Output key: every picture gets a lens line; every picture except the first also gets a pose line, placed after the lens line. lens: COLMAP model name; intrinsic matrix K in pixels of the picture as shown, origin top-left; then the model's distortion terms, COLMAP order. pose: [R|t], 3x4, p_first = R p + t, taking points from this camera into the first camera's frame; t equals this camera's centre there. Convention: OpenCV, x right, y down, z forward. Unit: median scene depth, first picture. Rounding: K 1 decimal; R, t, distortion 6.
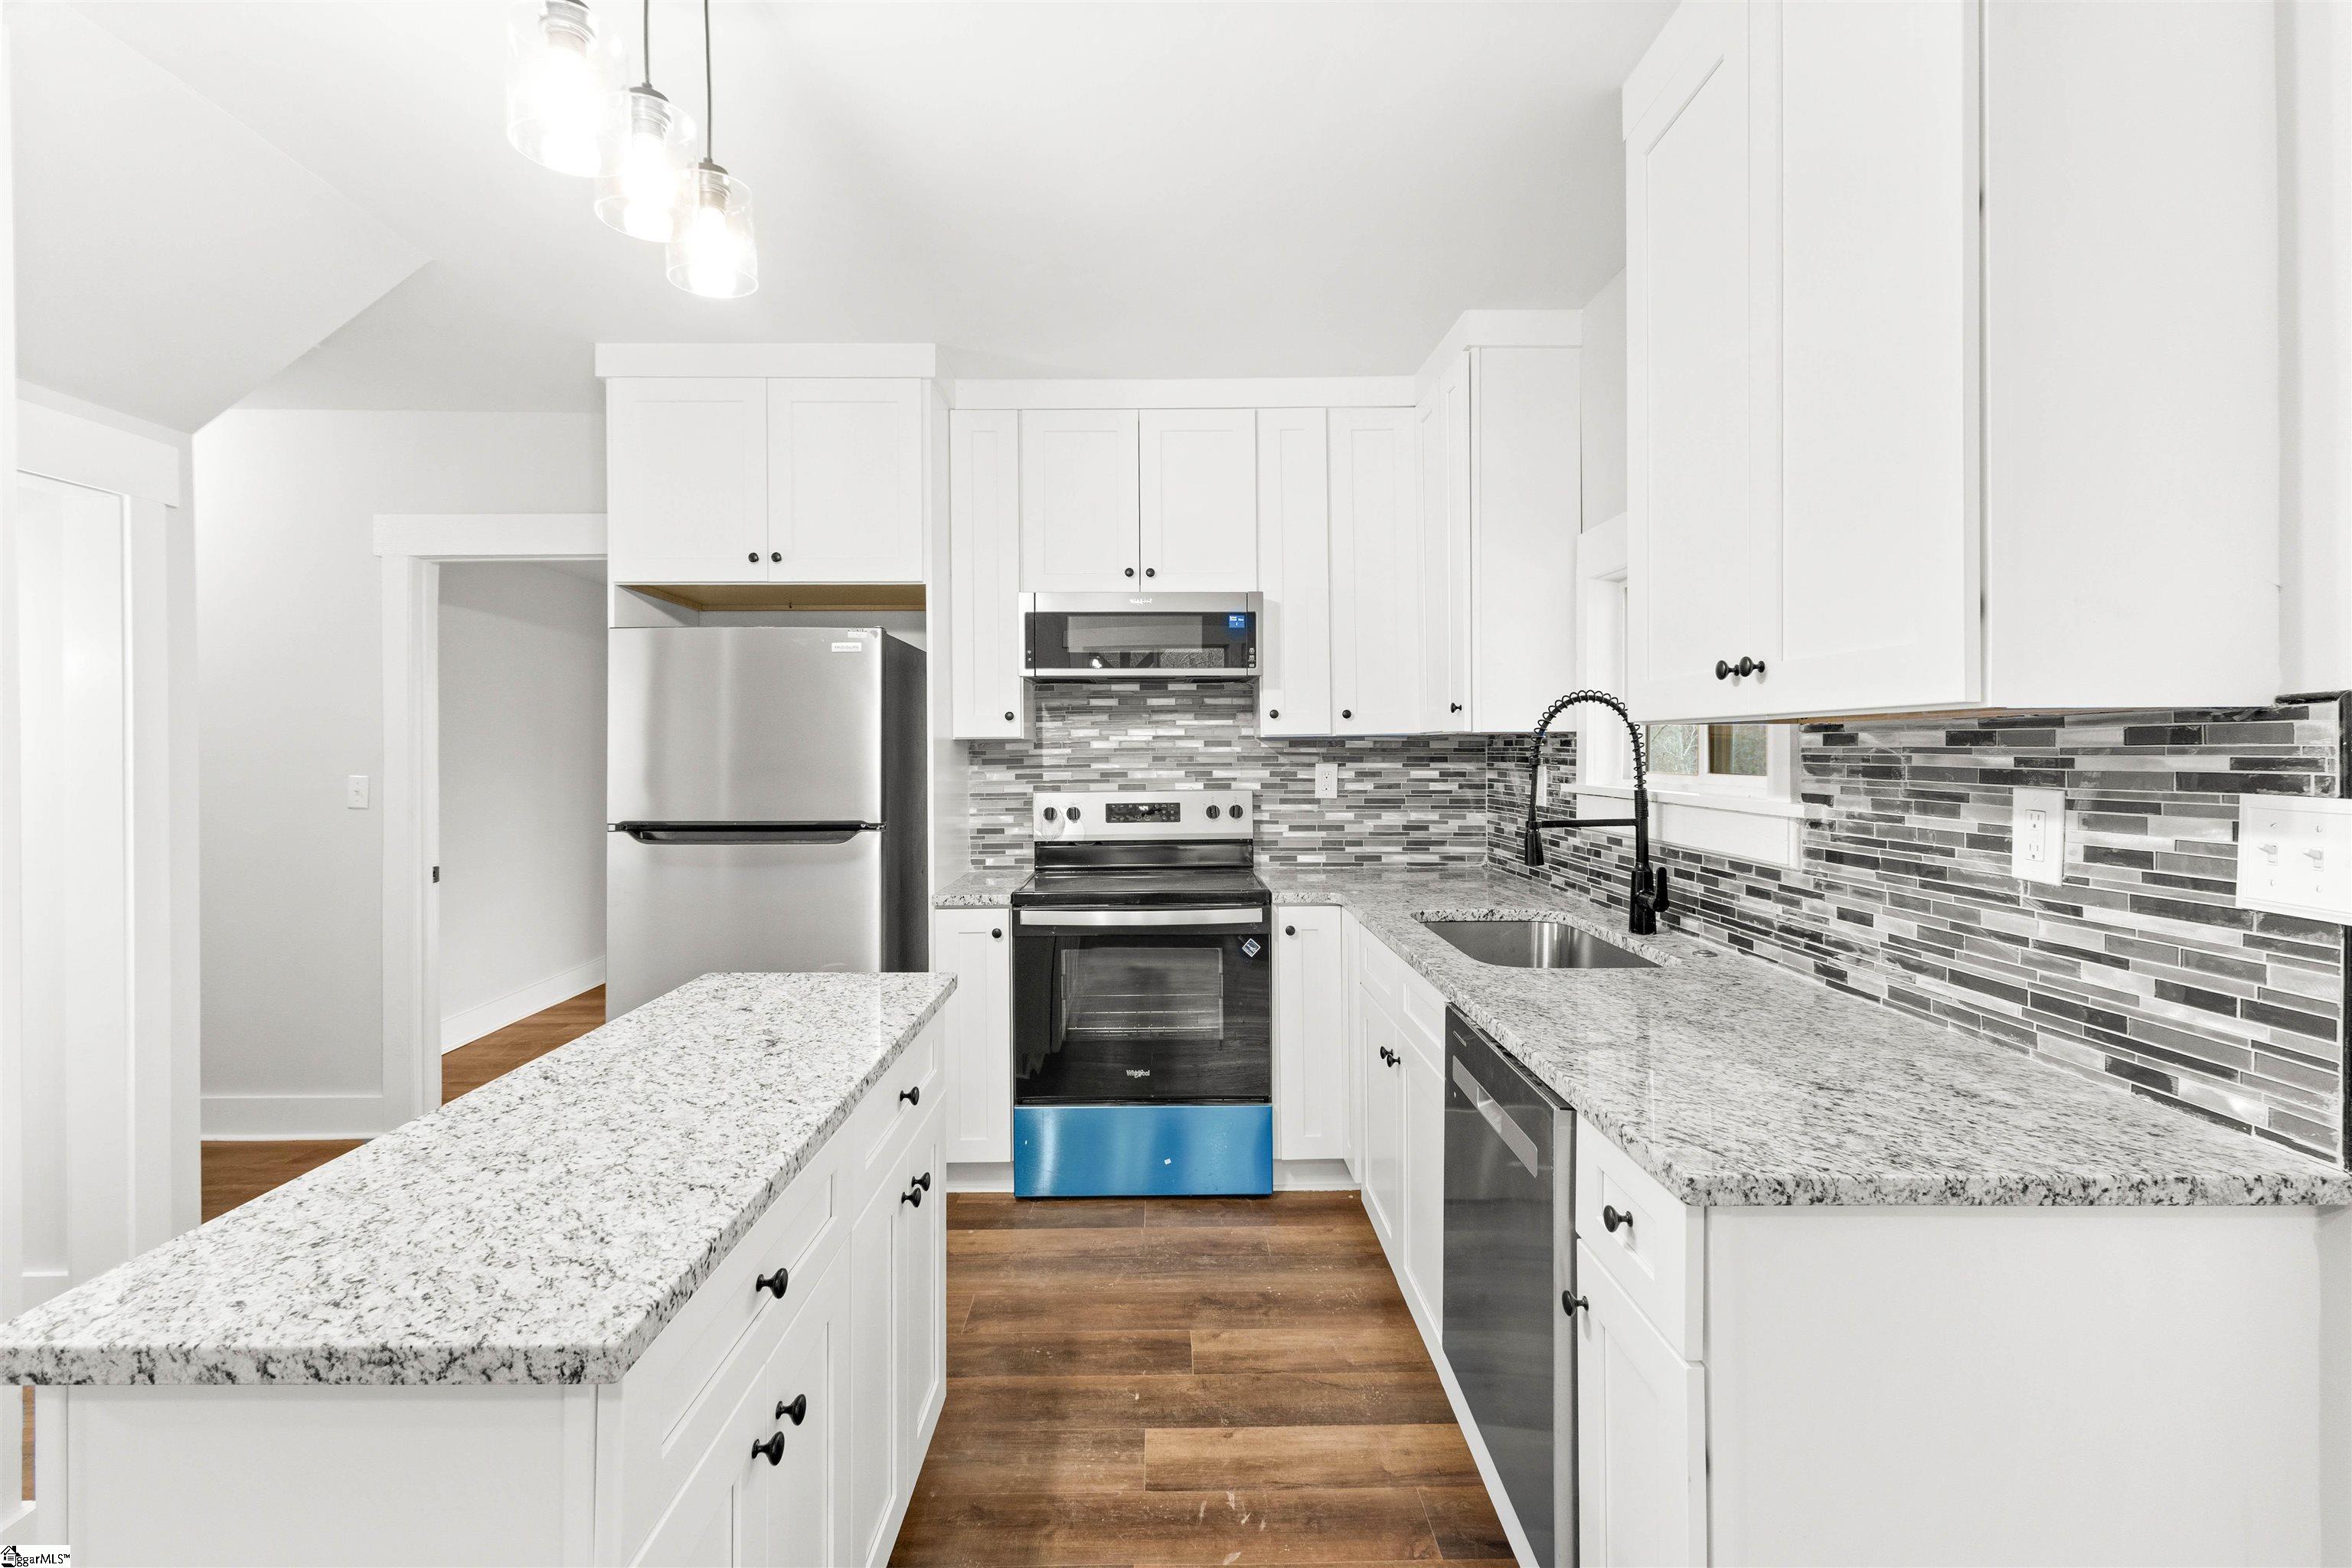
lens RADIAL K [[1089.6, 0, 1168.8], [0, 1089.6, 751.3], [0, 0, 1]] dist [0.013934, -0.005835]
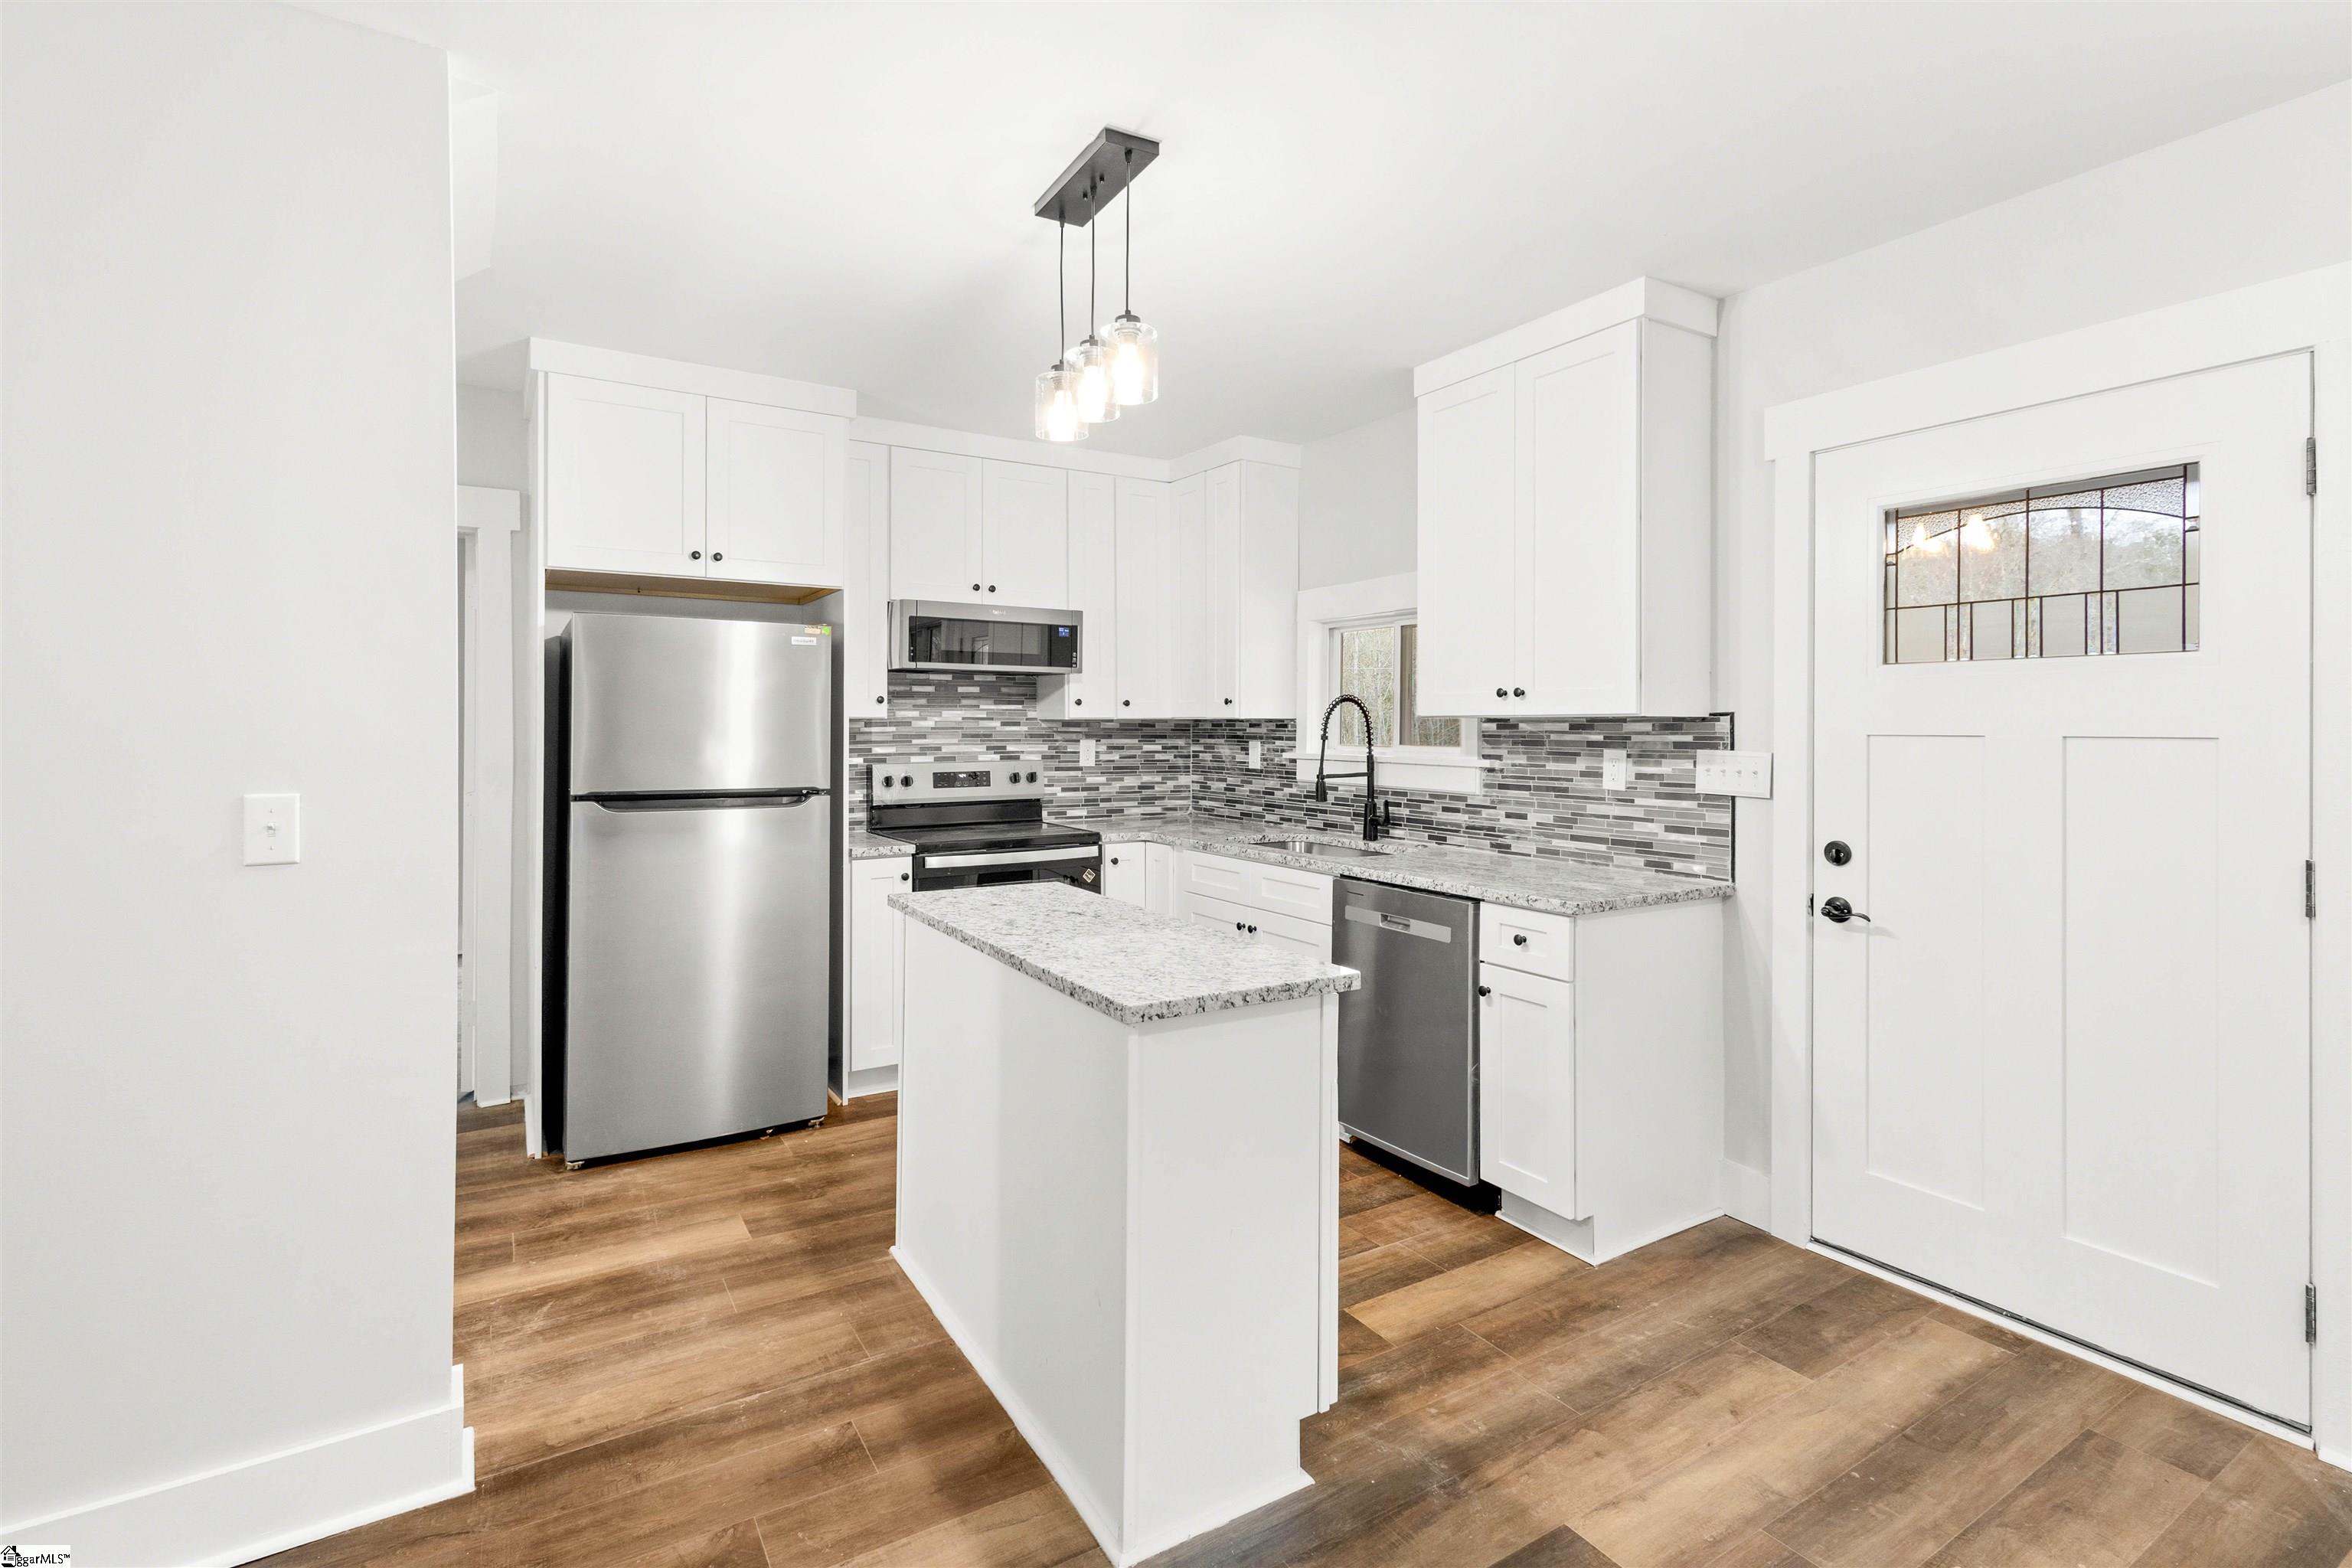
lens RADIAL K [[1099.7, 0, 1184.2], [0, 1099.7, 721.4], [0, 0, 1]] dist [0.004966, 0.000956]
pose [[0.852930, 0.009842, 0.521932, -0.539165], [-0.005812, 0.999939, -0.009358, 0.001065], [-0.521993, 0.004949, 0.852936, -0.226202]]
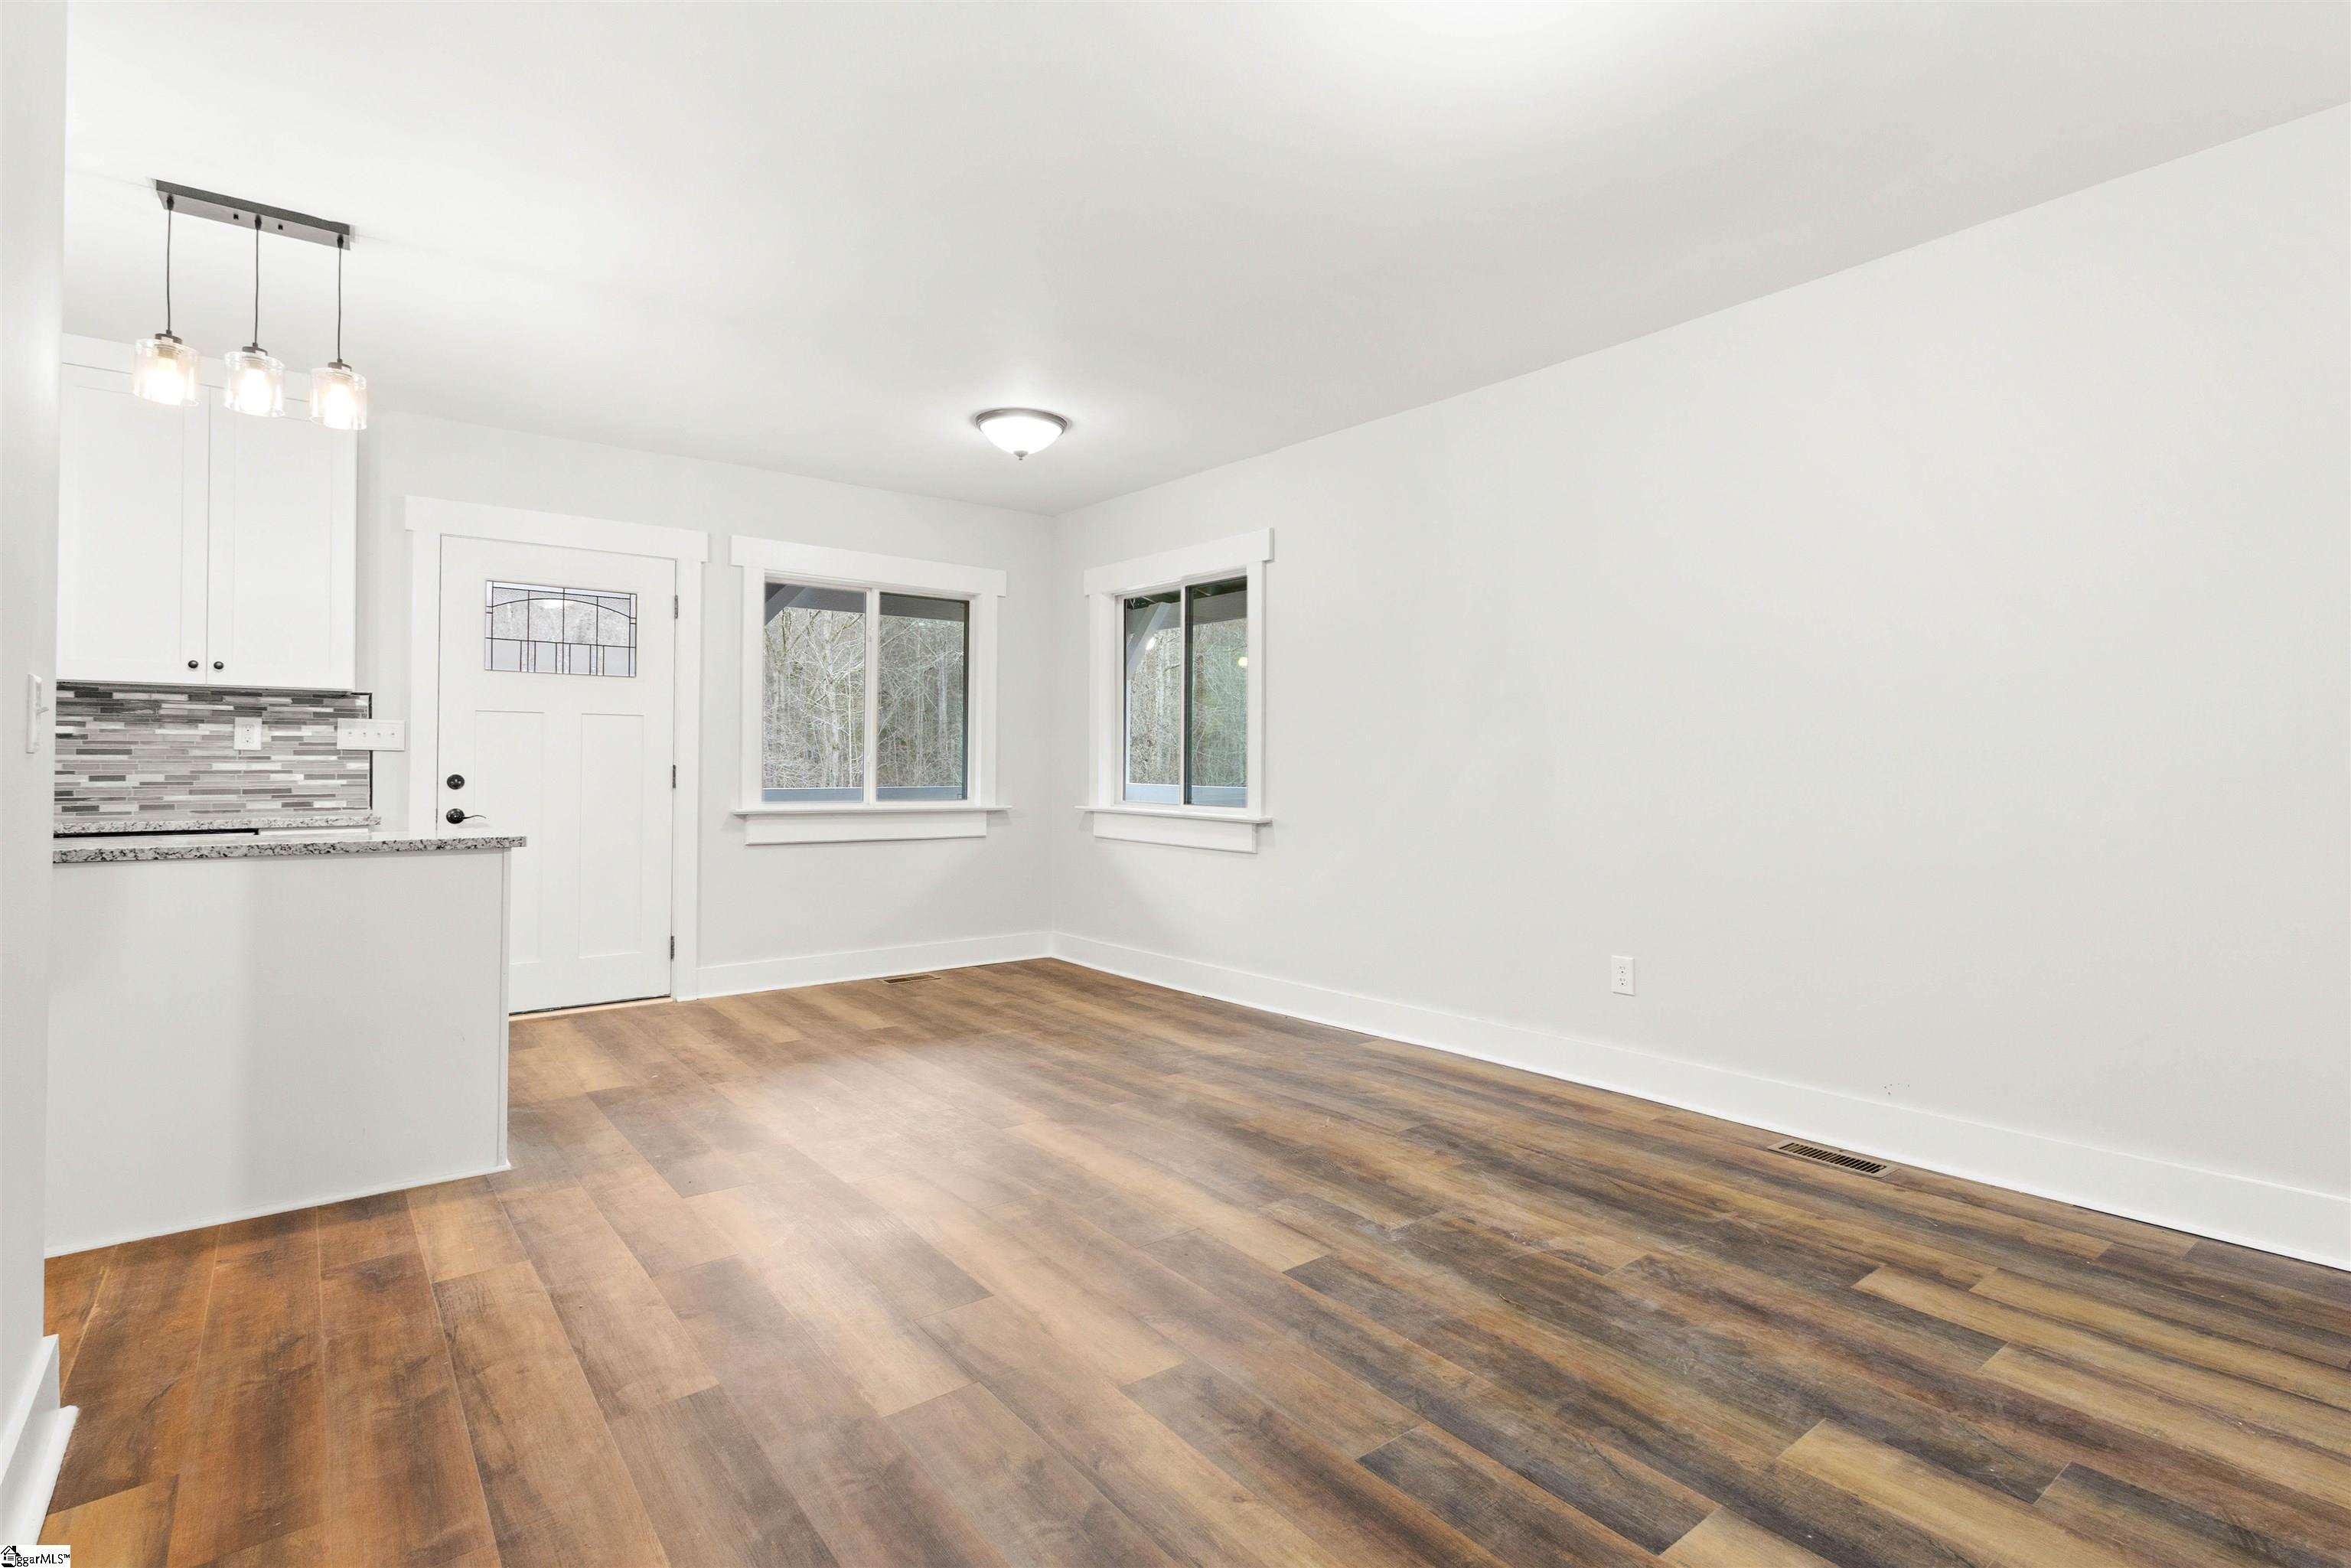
lens RADIAL K [[1117.3, 0, 1177.1], [0, 1117.3, 743.2], [0, 0, 1]] dist [0.009470, -0.000121]
pose [[-0.608514, 0.019384, 0.793306, -1.378744], [0.002861, 0.999749, -0.022234, 0.079491], [-0.793538, -0.011260, -0.608417, 0.394448]]
